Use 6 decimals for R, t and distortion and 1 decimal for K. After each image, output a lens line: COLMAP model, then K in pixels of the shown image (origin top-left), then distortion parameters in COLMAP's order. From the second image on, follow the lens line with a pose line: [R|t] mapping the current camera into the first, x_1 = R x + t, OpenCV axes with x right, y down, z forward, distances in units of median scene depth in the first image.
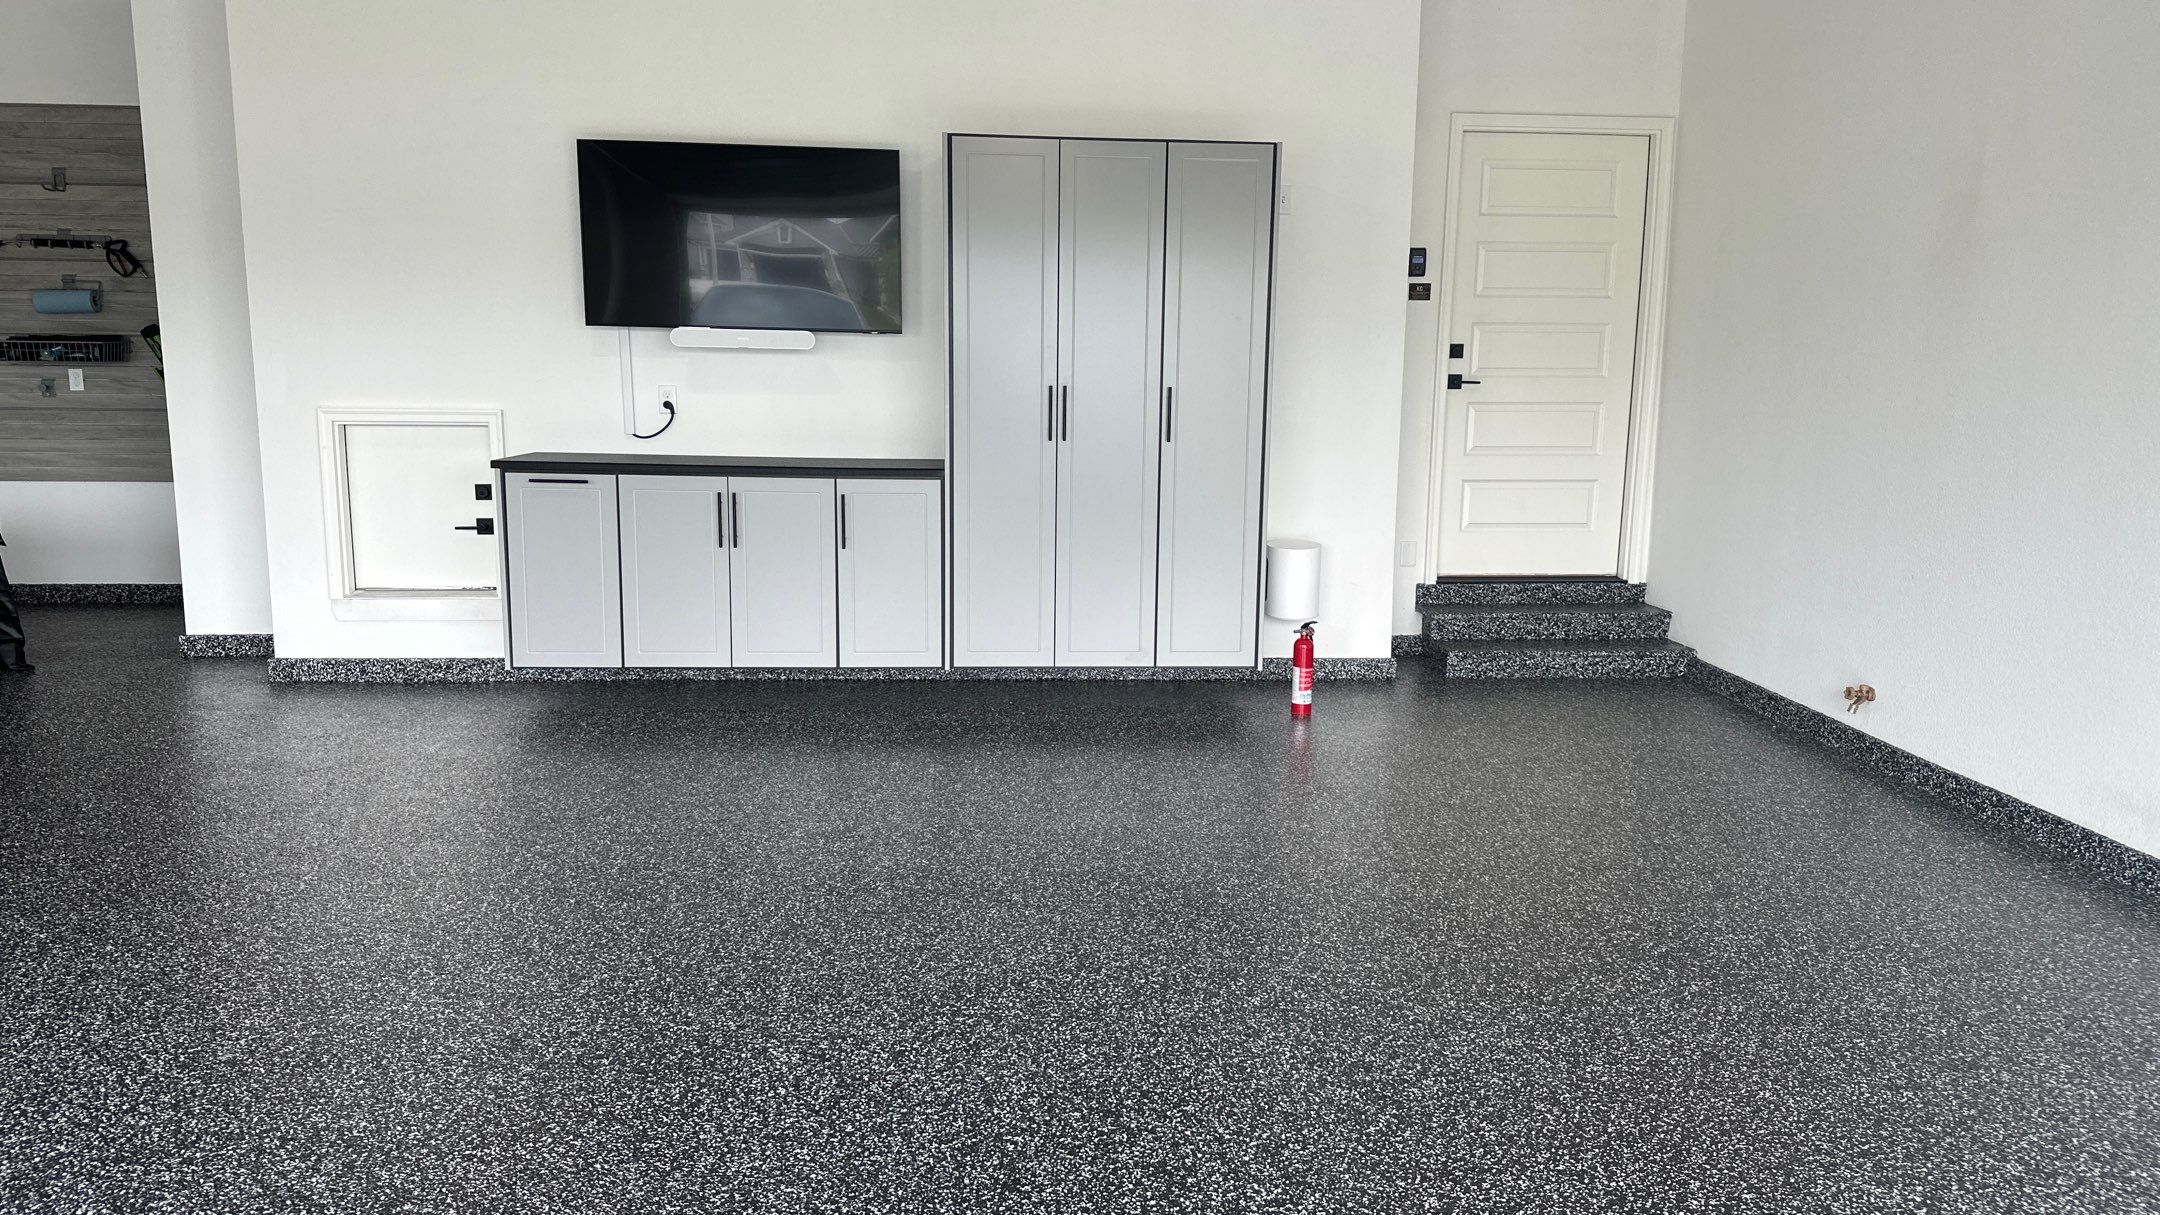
lens RADIAL K [[1487.7, 0, 1088.5], [0, 1487.7, 625.1], [0, 0, 1]] dist [0.068765, -0.097869]
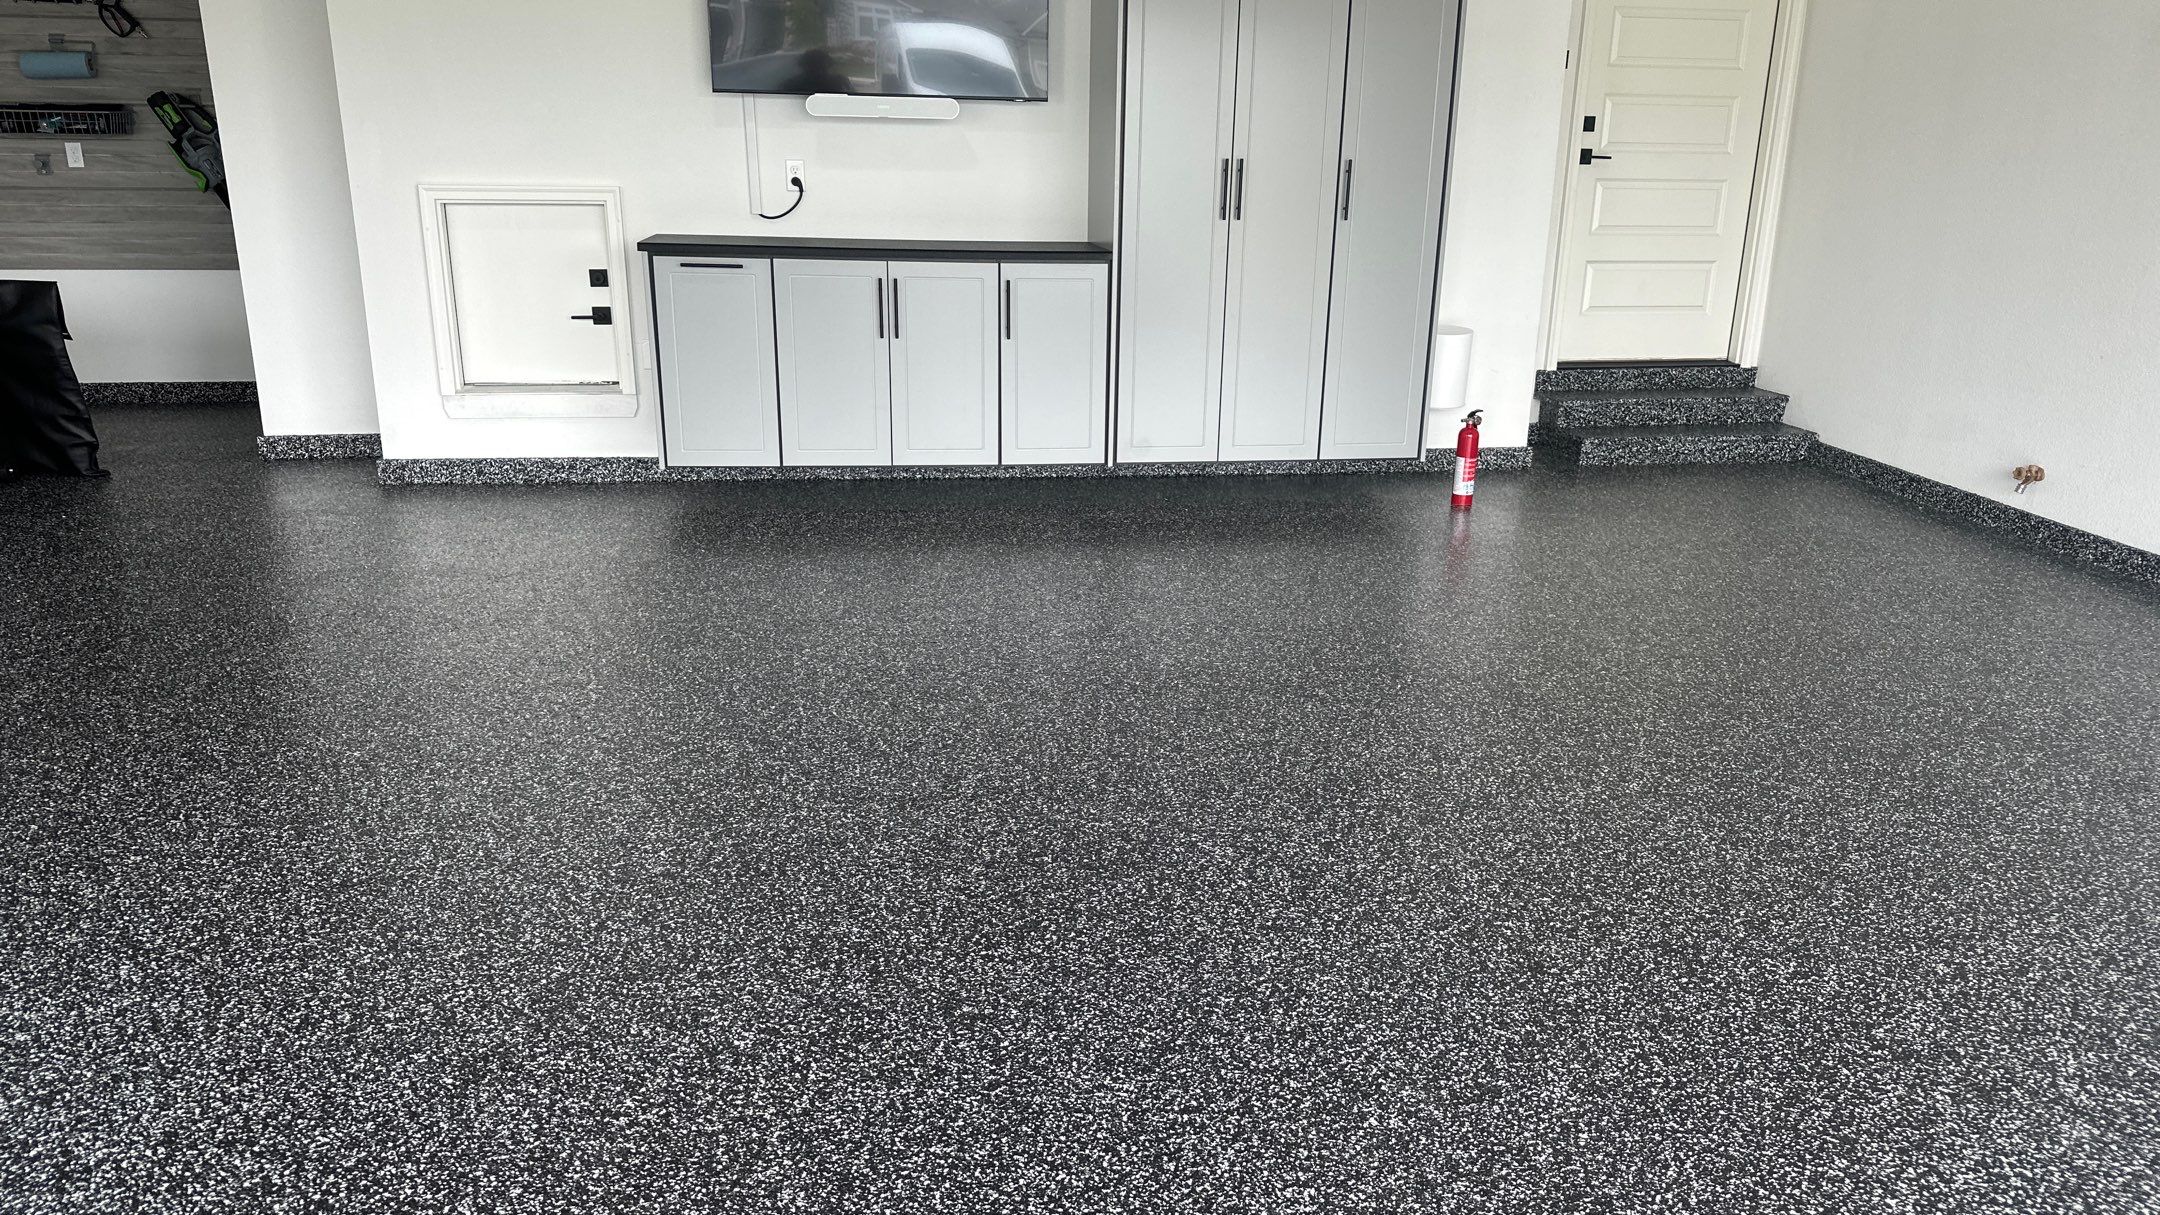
lens RADIAL K [[1487.7, 0, 1092.4], [0, 1487.7, 639.5], [0, 0, 1]] dist [0.068765, -0.097869]
pose [[0.997007, -0.021636, 0.074216, -0.177852], [0.010621, 0.989268, 0.145723, 0.001112], [-0.076572, -0.144498, 0.986538, 0.022729]]
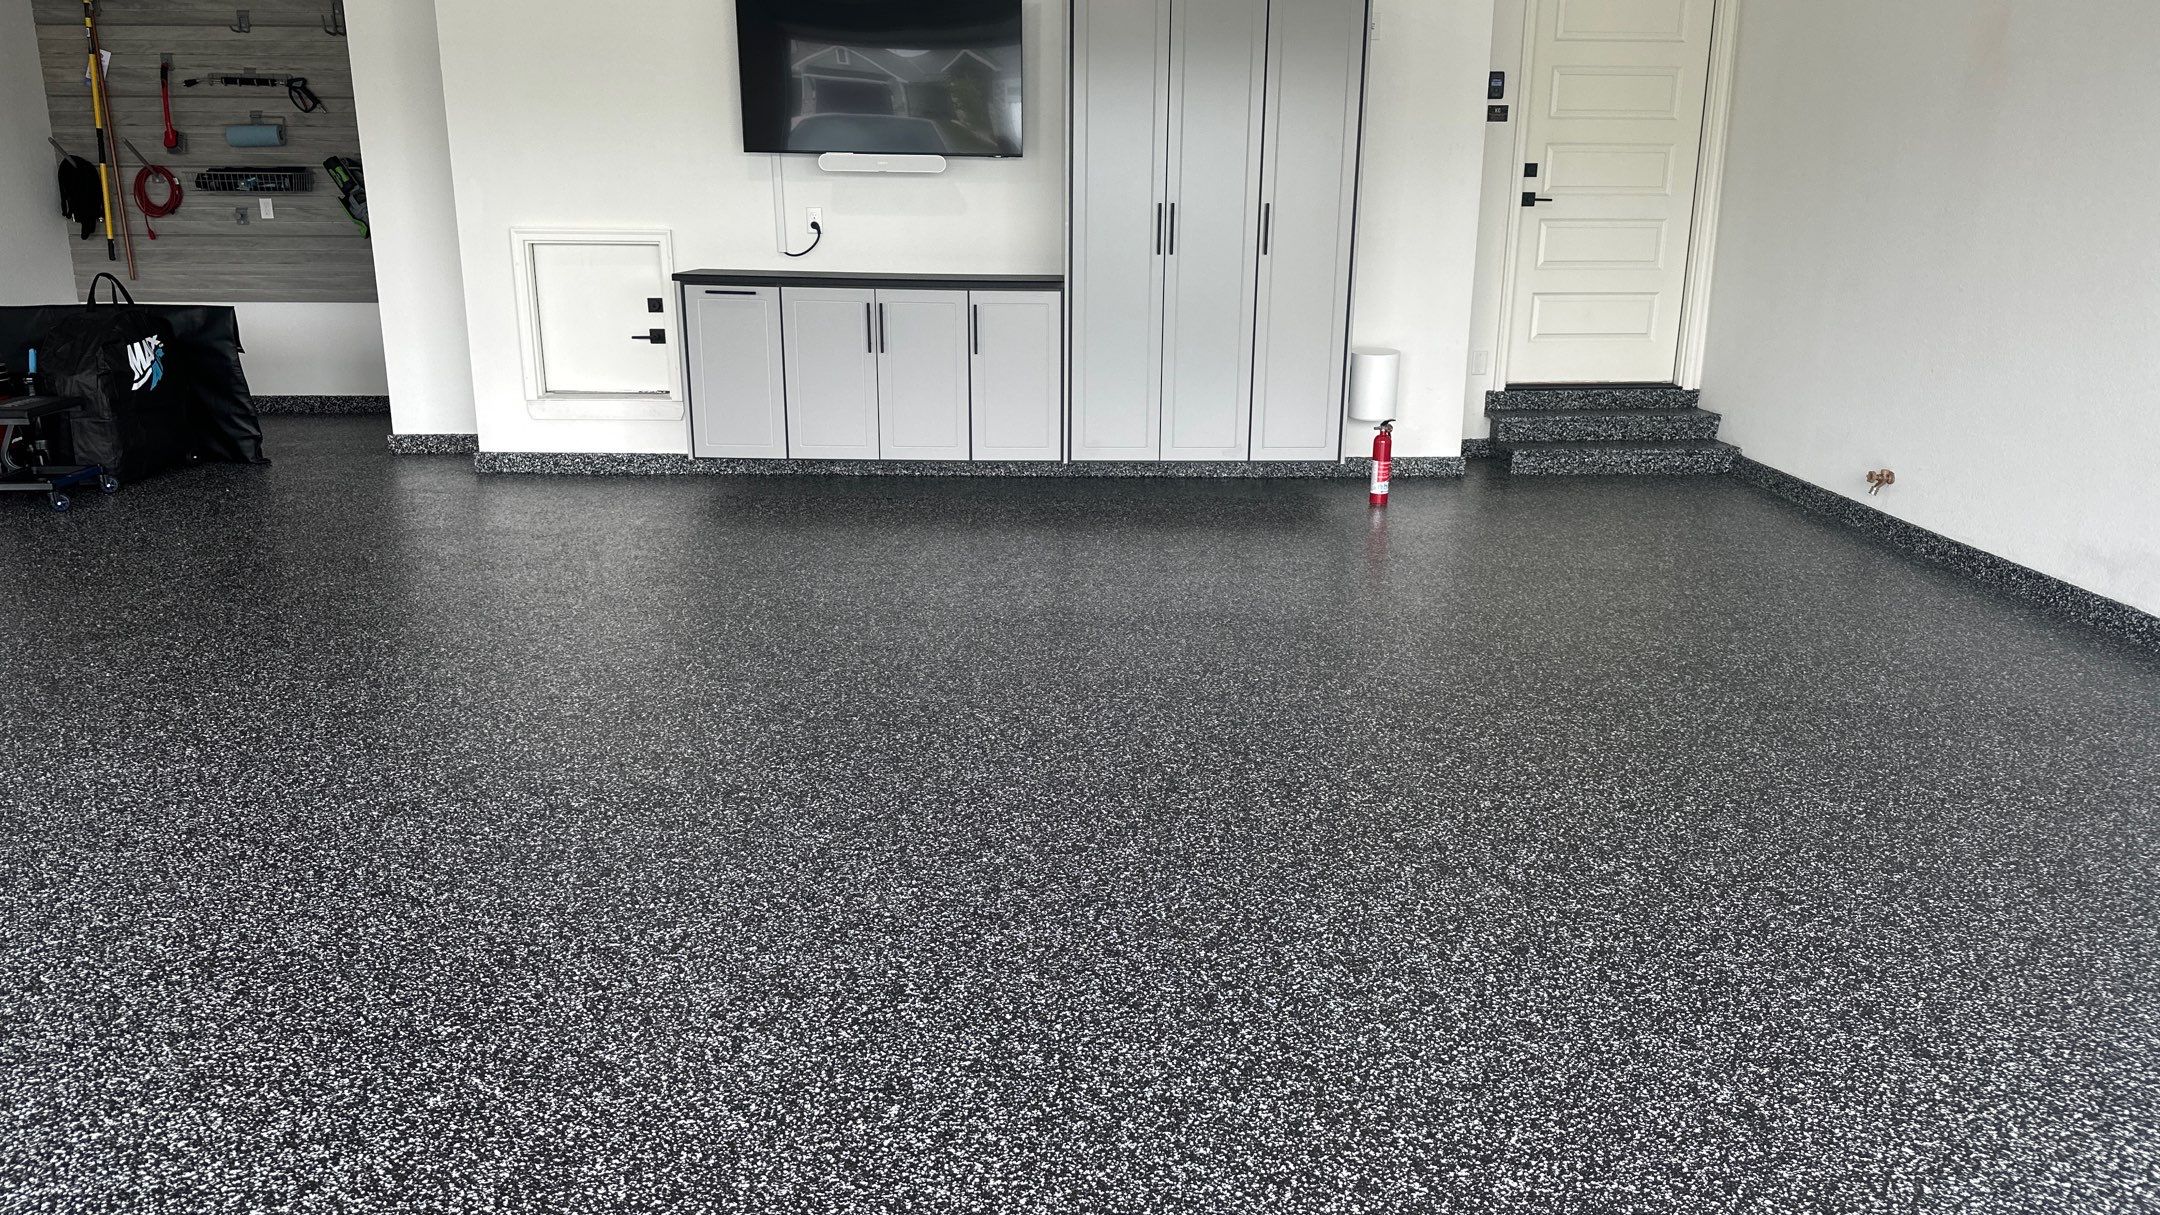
lens RADIAL K [[1487.7, 0, 1082.2], [0, 1487.7, 618.6], [0, 0, 1]] dist [0.068765, -0.097869]
pose [[0.999058, 0.005228, -0.043074, -0.032141], [-0.000946, 0.995103, 0.098836, 0.035982], [0.043379, -0.098702, 0.994171, -0.139494]]
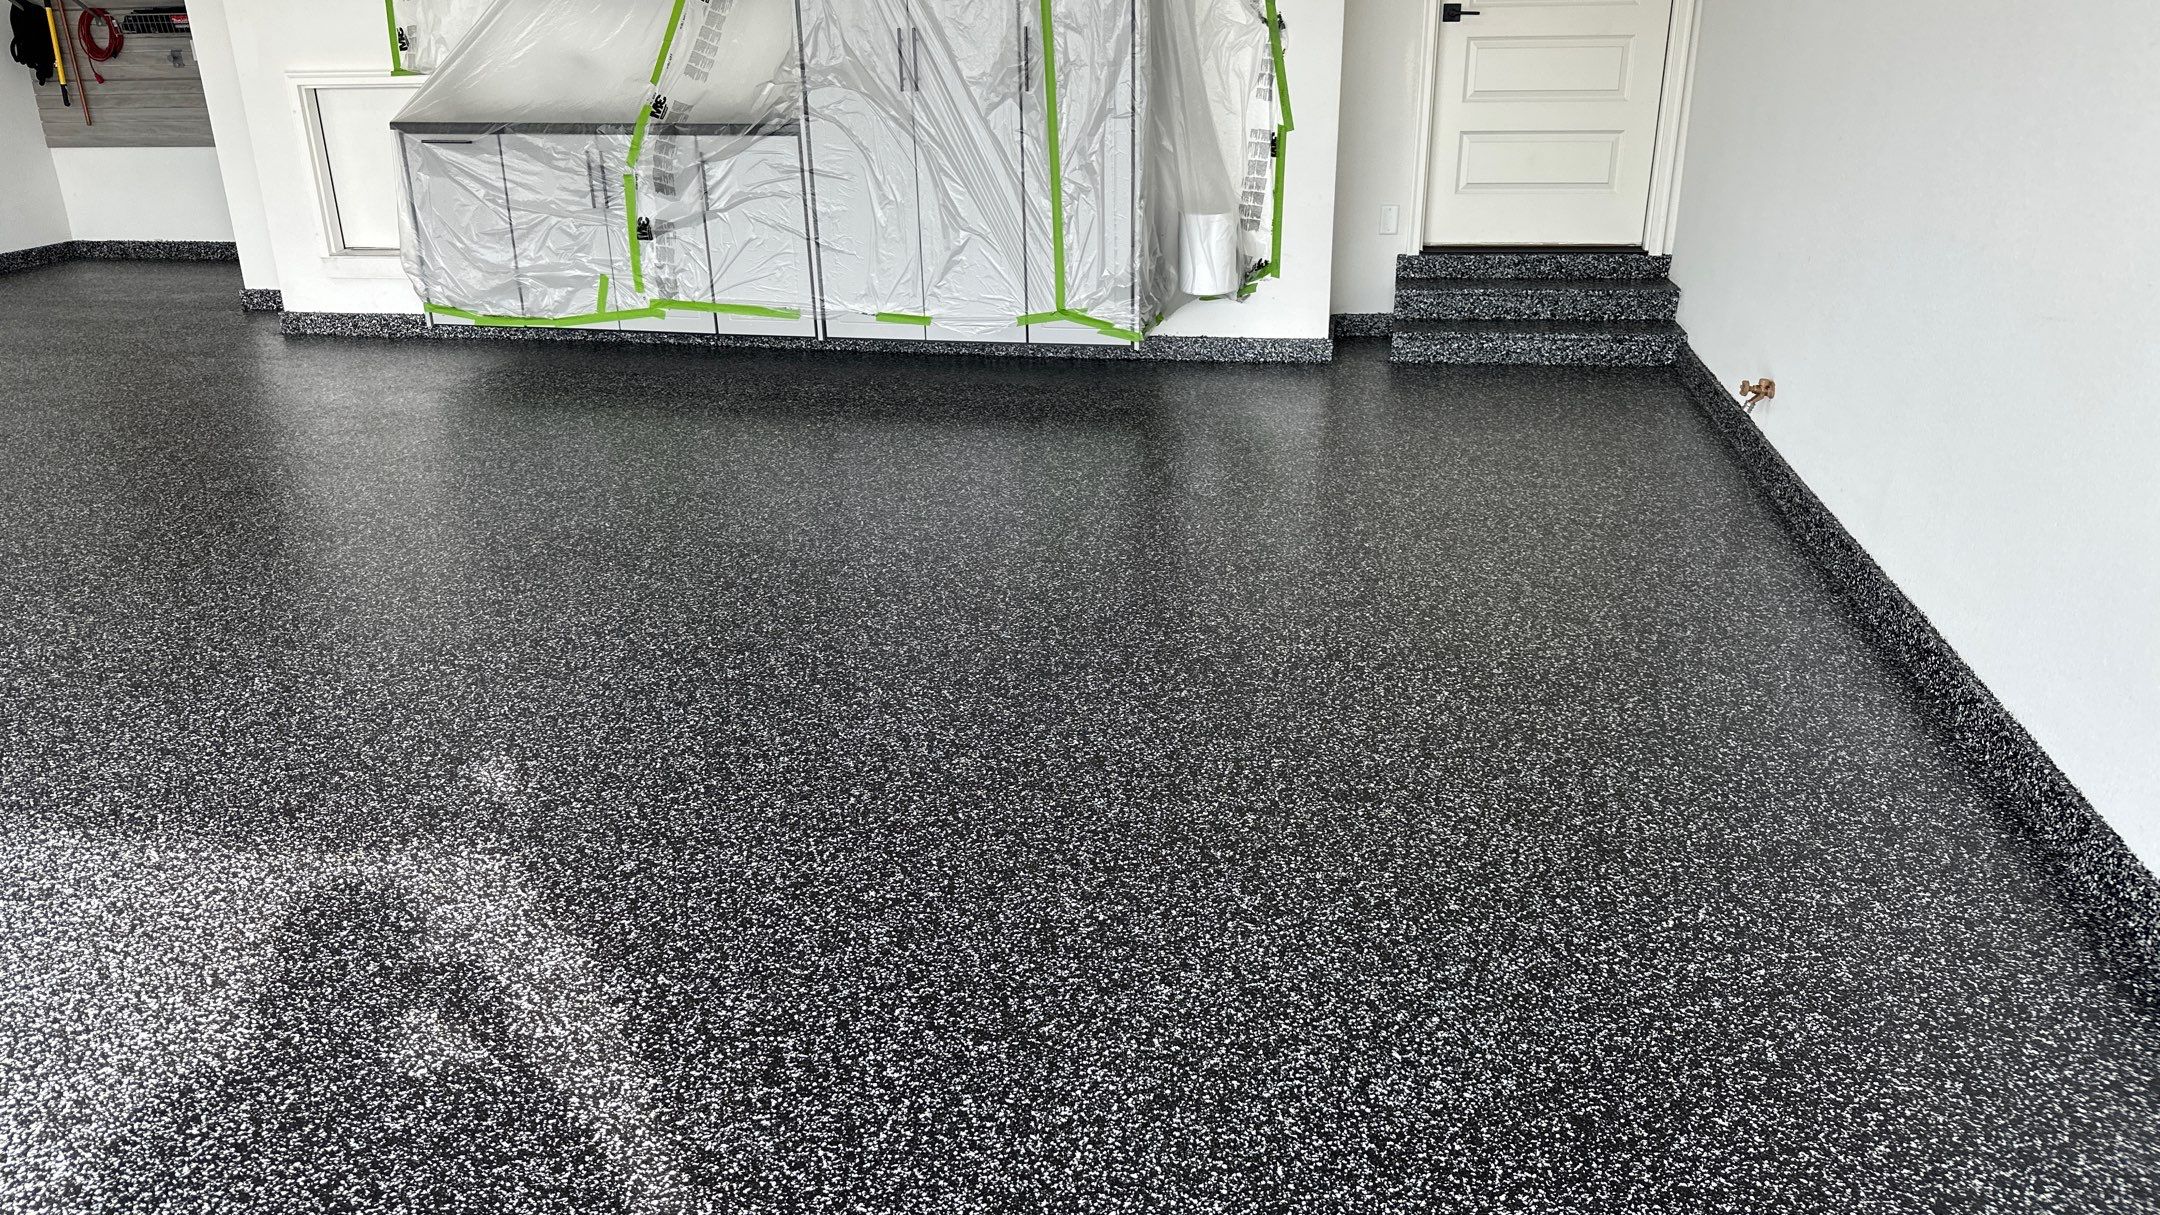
lens RADIAL K [[1487.7, 0, 1079.9], [0, 1487.7, 630.1], [0, 0, 1]] dist [0.068765, -0.097869]
pose [[0.967654, 0.070945, -0.242099, 0.319492], [-0.016720, 0.975569, 0.219054, -0.001830], [0.251725, -0.207920, 0.945200, 0.057882]]
